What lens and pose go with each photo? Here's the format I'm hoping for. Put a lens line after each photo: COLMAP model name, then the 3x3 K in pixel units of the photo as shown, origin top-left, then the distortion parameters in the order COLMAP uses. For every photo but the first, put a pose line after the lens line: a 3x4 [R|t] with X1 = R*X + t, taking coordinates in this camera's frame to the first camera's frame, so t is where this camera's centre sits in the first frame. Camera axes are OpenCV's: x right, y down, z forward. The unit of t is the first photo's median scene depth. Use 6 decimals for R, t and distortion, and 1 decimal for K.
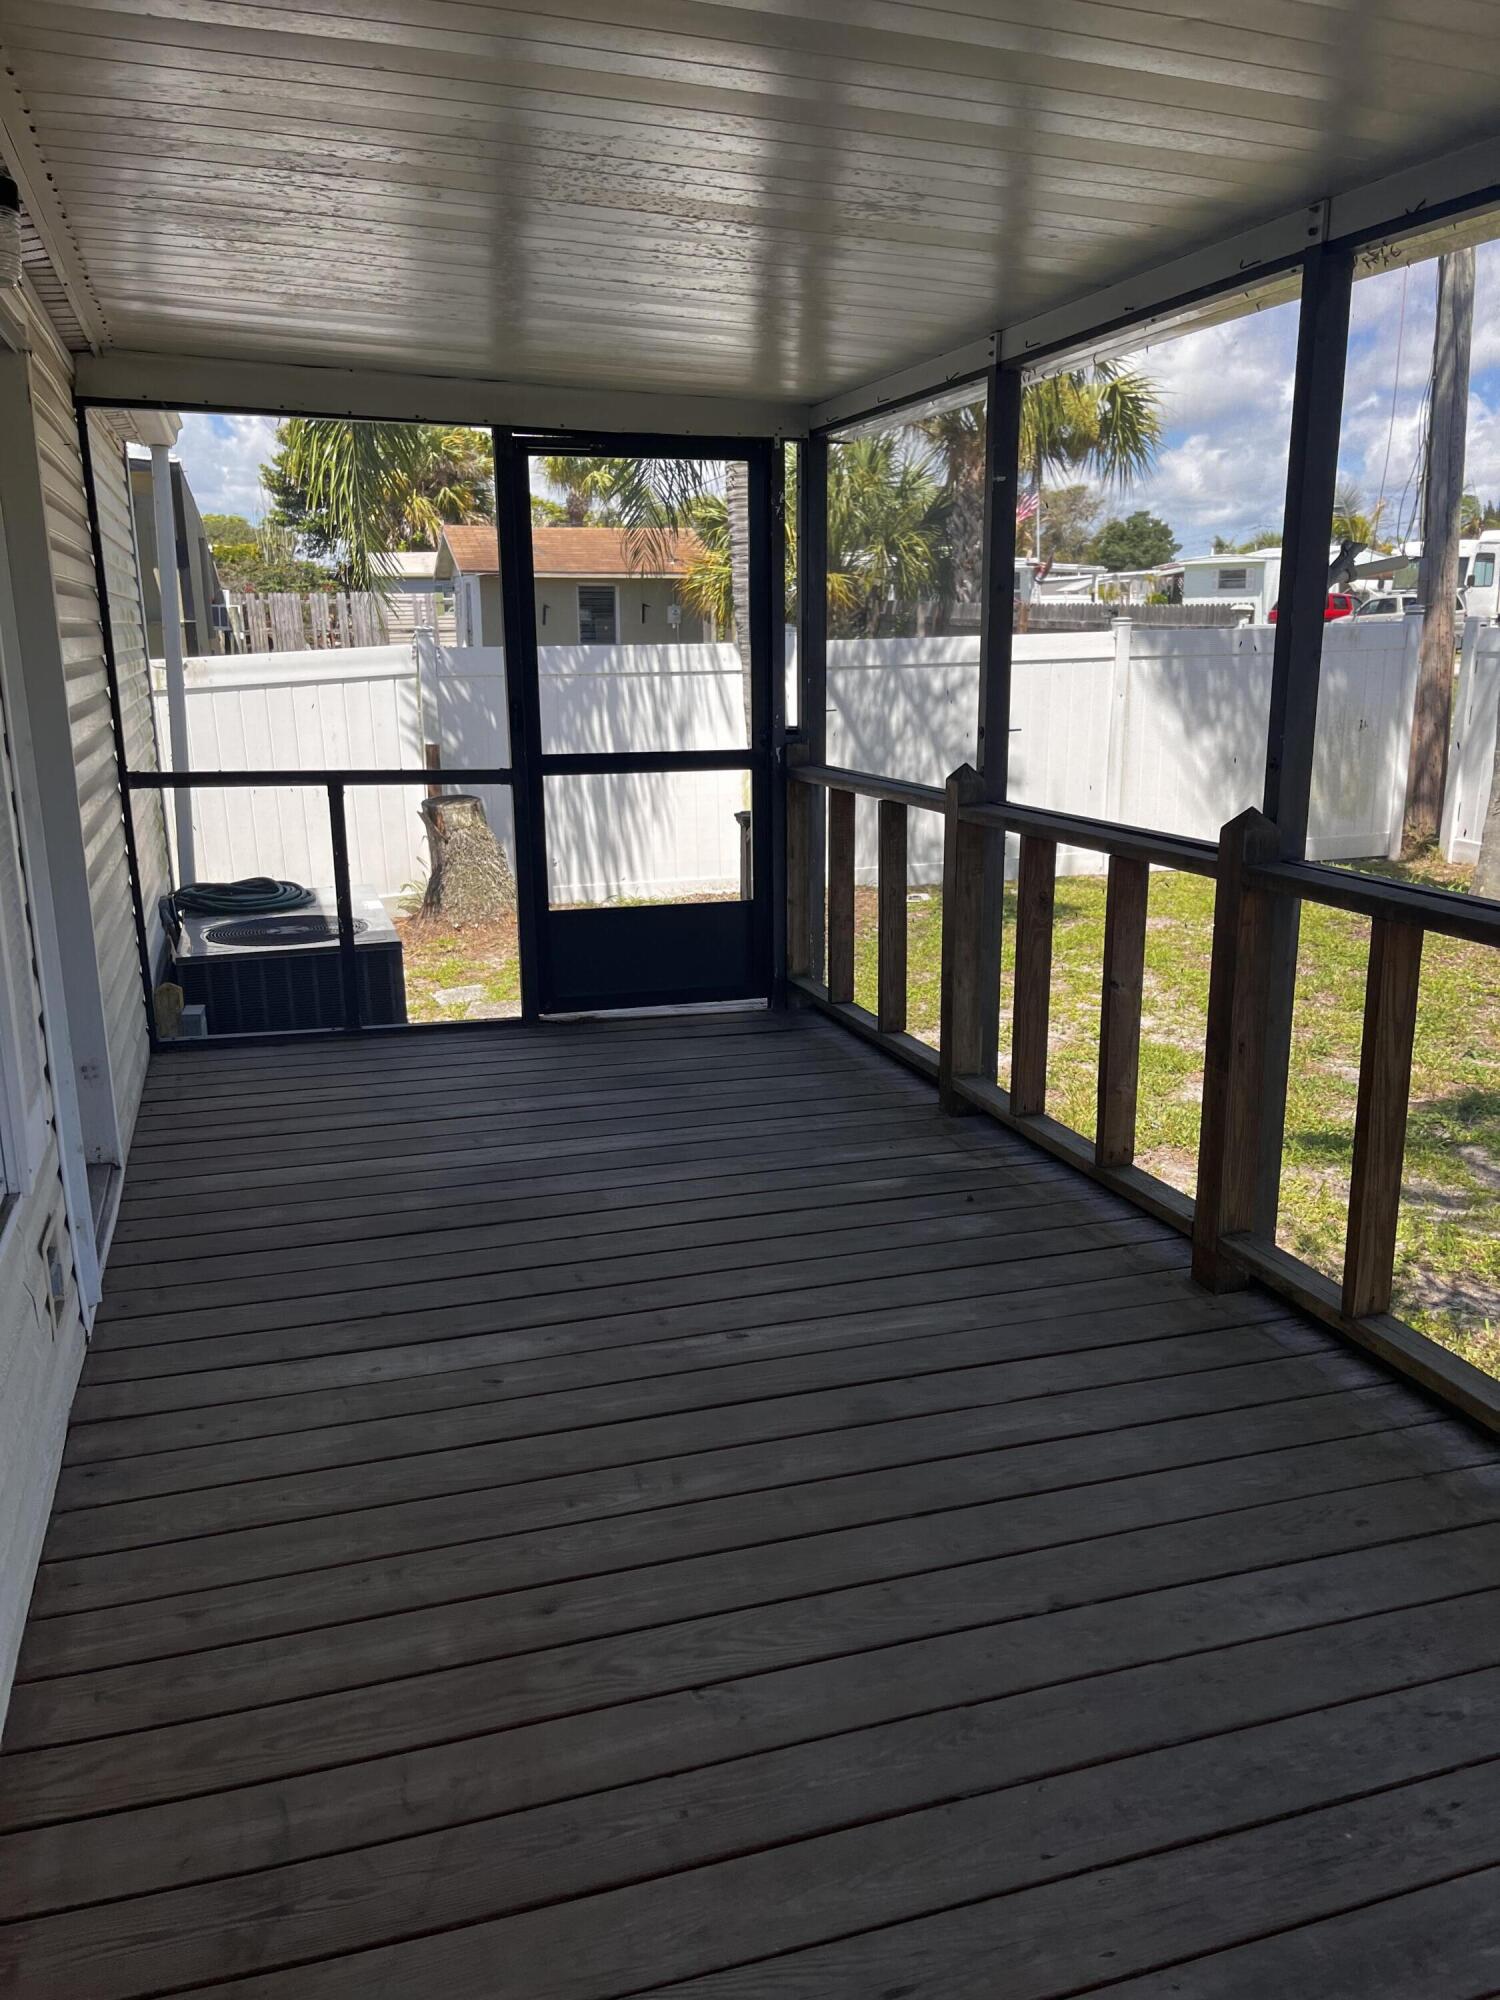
lens RADIAL K [[1529.1, 0, 754.8], [0, 1529.1, 999.8], [0, 0, 1]] dist [0.061314, -0.081907]
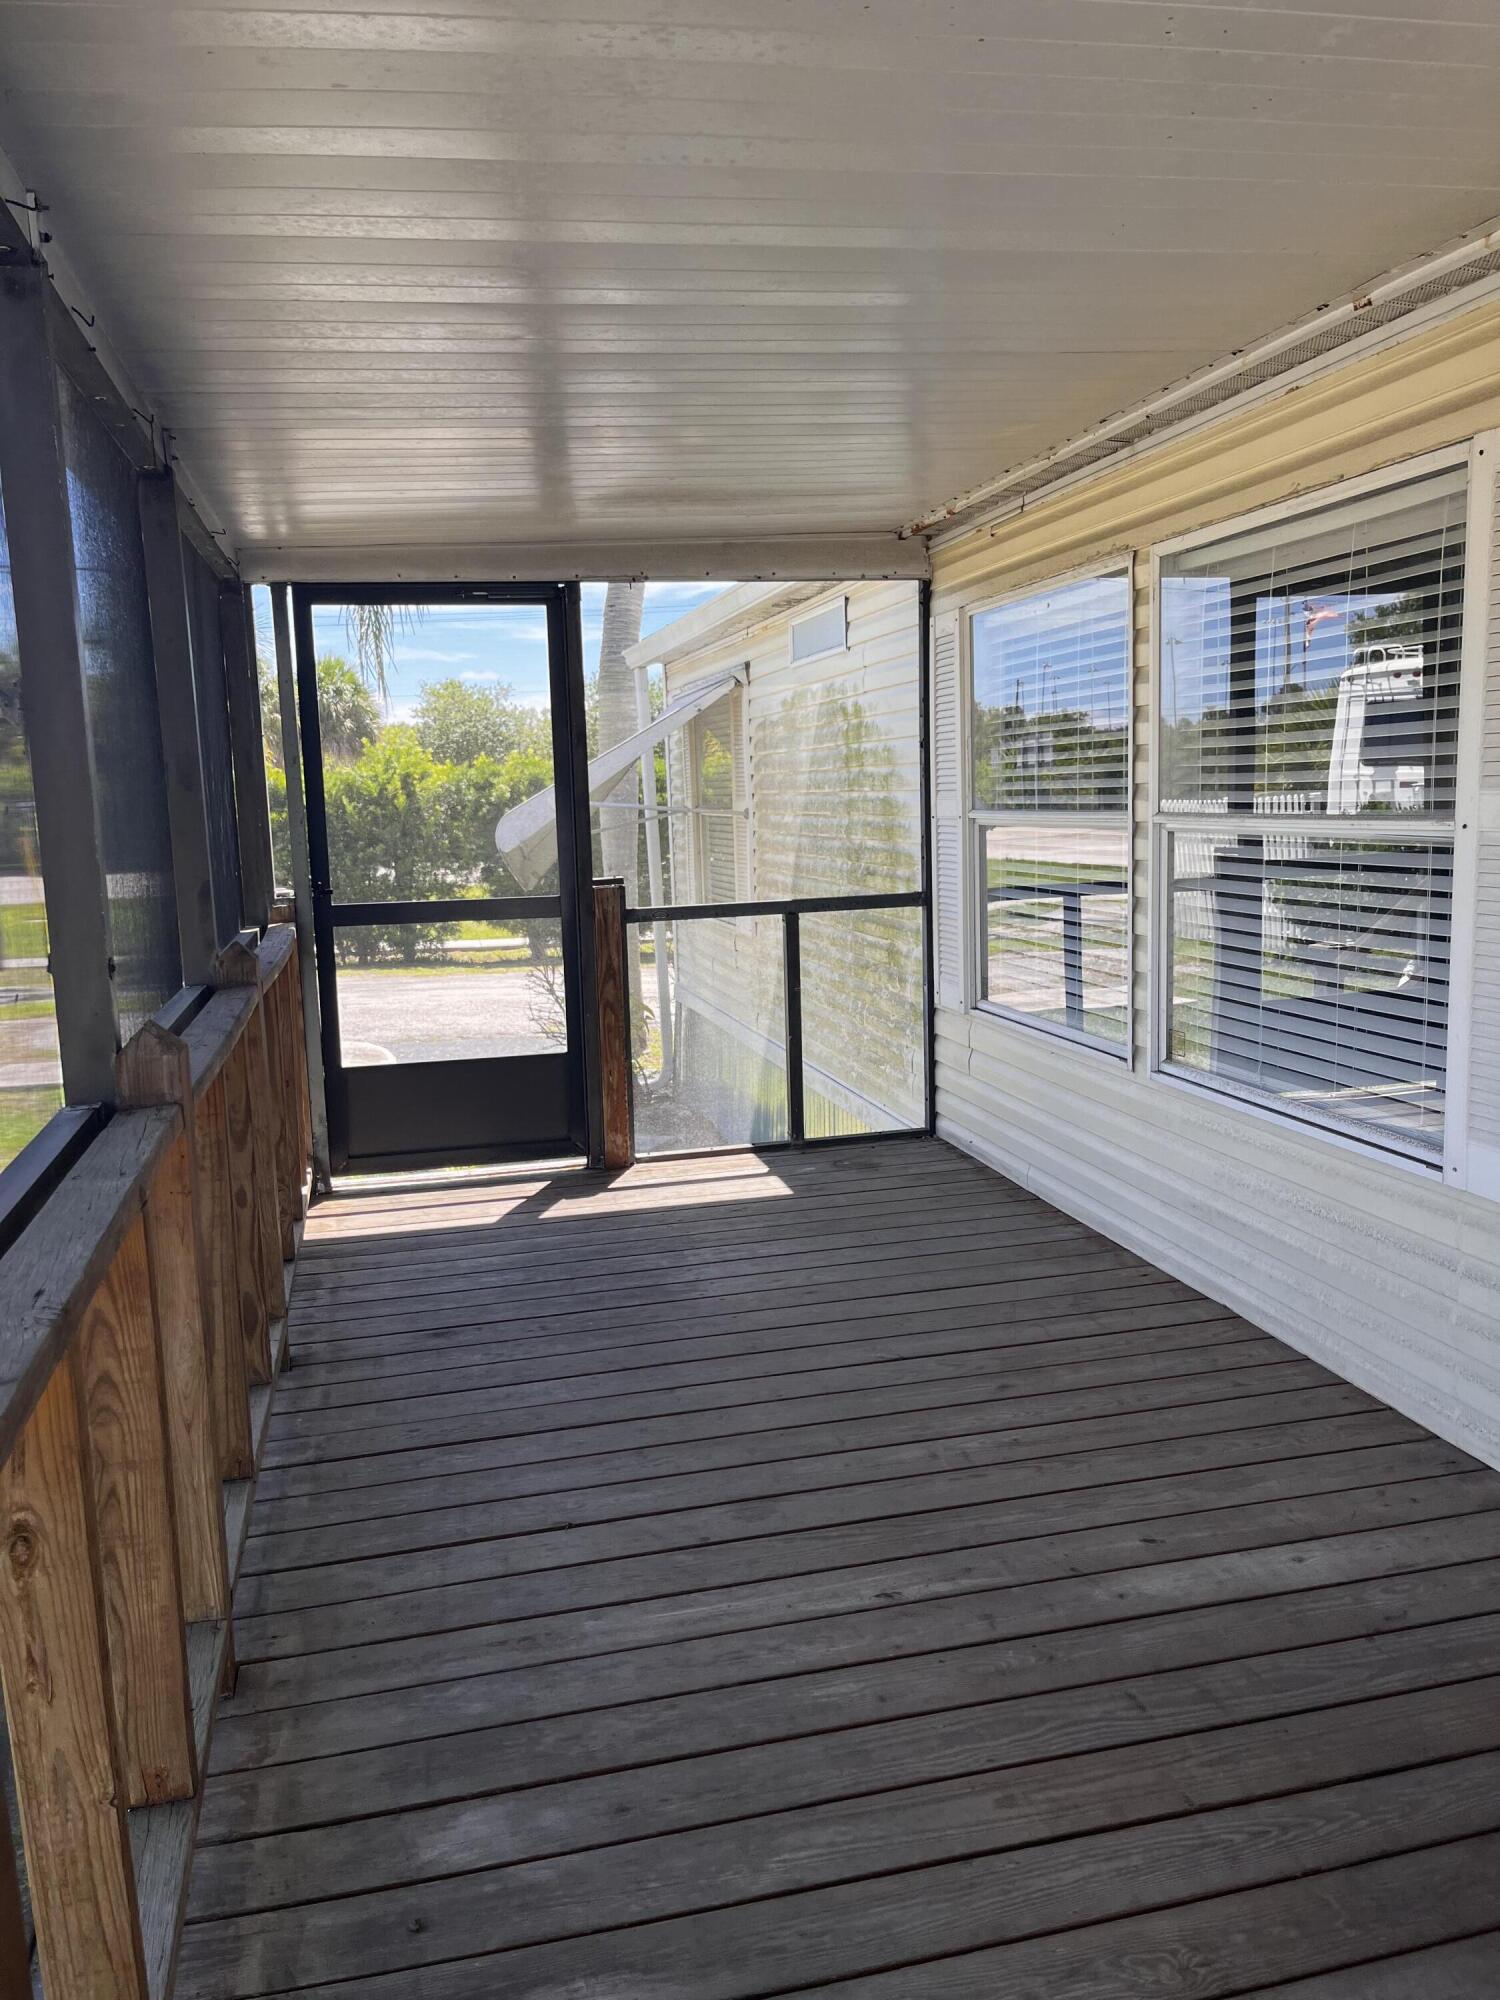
lens RADIAL K [[1529.1, 0, 749.3], [0, 1529.1, 1000.2], [0, 0, 1]] dist [0.061314, -0.081907]
pose [[-0.996436, 0.027282, 0.079818, -0.012184], [0.054655, 0.929570, 0.364573, -0.416217], [-0.064250, 0.367636, -0.927748, 1.802529]]
